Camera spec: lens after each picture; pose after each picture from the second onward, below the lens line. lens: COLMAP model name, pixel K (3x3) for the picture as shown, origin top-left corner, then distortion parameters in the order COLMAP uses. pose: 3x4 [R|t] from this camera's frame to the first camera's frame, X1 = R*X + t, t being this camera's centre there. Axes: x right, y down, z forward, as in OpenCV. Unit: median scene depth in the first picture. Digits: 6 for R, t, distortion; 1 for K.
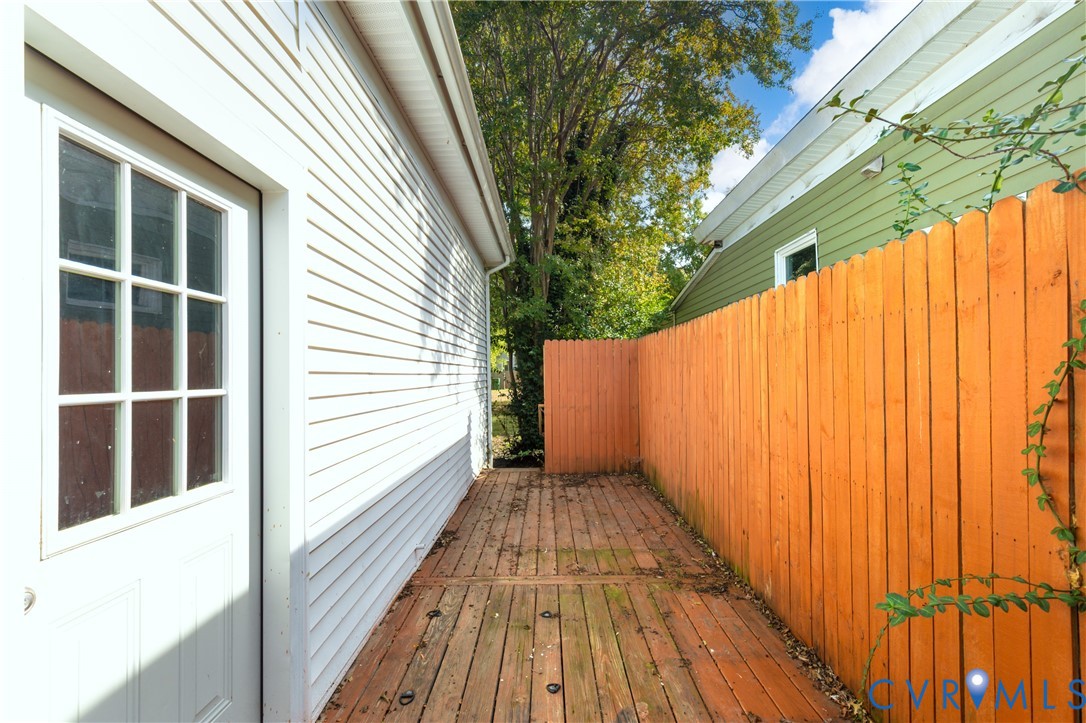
lens RADIAL K [[493.6, 0, 540.8], [0, 493.6, 366.8], [0, 0, 1]] dist [0.009166, -0.002797]
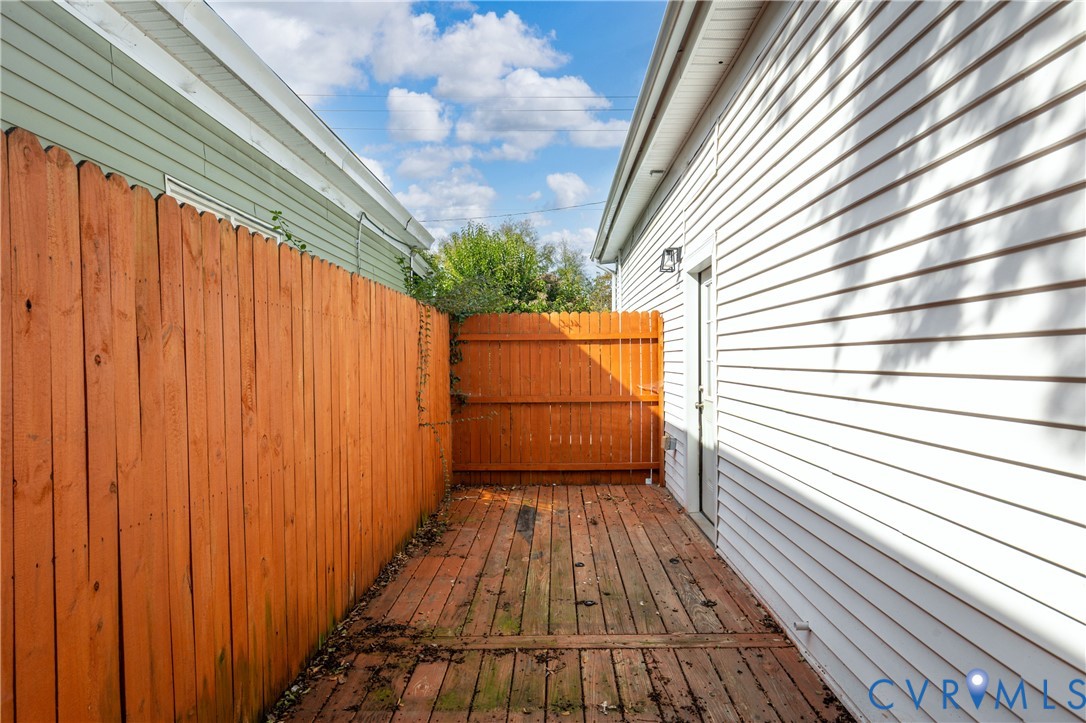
lens RADIAL K [[657.0, 0, 544.9], [0, 657.0, 362.4], [0, 0, 1]] dist [-0.002308, -0.000209]
pose [[-0.999642, 0.026270, 0.005171, 0.074030], [0.026207, 0.999585, -0.011992, 0.043084], [-0.005484, -0.011853, -0.999915, 2.115696]]
